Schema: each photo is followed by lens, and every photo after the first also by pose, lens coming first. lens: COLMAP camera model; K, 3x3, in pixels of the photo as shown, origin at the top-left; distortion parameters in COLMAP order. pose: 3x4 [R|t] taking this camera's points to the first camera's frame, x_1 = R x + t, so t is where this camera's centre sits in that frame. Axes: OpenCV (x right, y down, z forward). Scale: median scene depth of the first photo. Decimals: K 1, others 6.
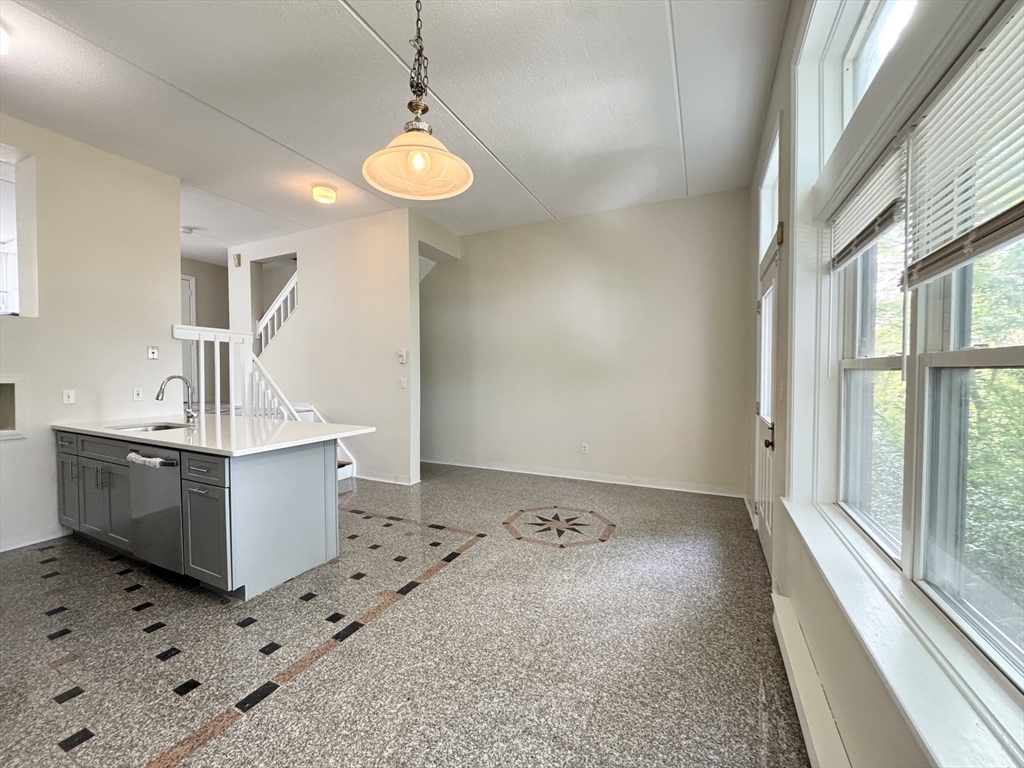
lens RADIAL K [[408.4, 0, 511.0], [0, 408.4, 382.1], [0, 0, 1]] dist [-0.001294, -0.000228]
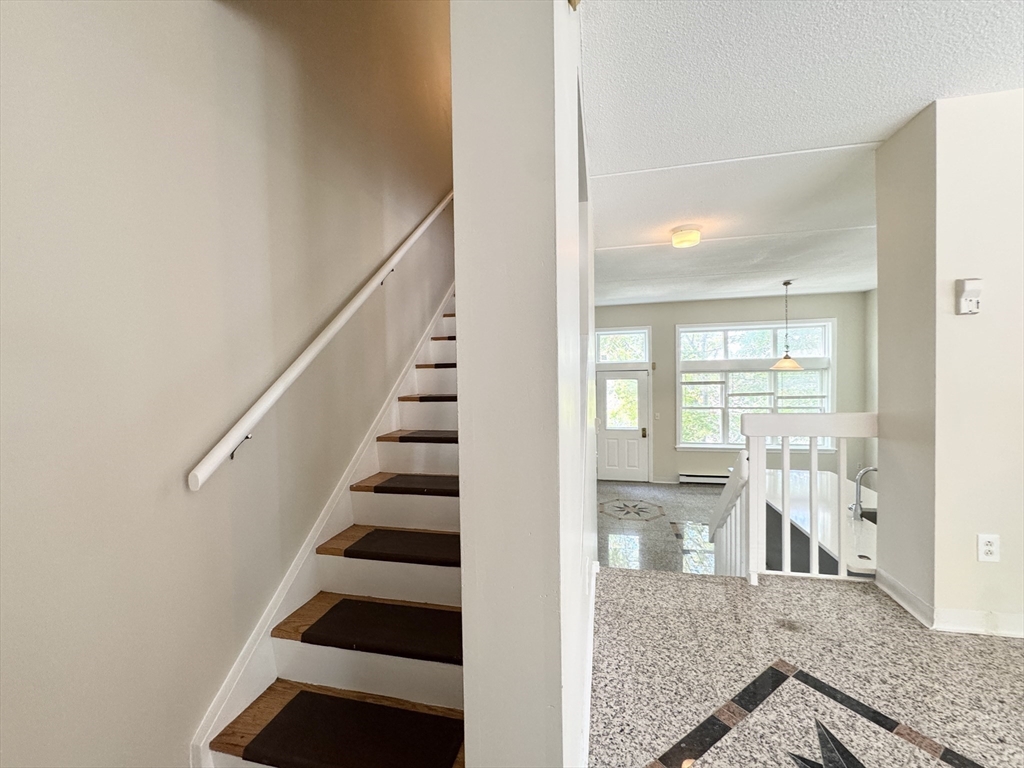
lens RADIAL K [[408.4, 0, 511.0], [0, 408.4, 382.1], [0, 0, 1]] dist [-0.001294, -0.000228]
pose [[-0.228187, -0.019930, 0.973413, -1.420503], [0.042531, 0.998632, 0.030416, -0.254982], [-0.972688, 0.048341, -0.227027, 1.855947]]
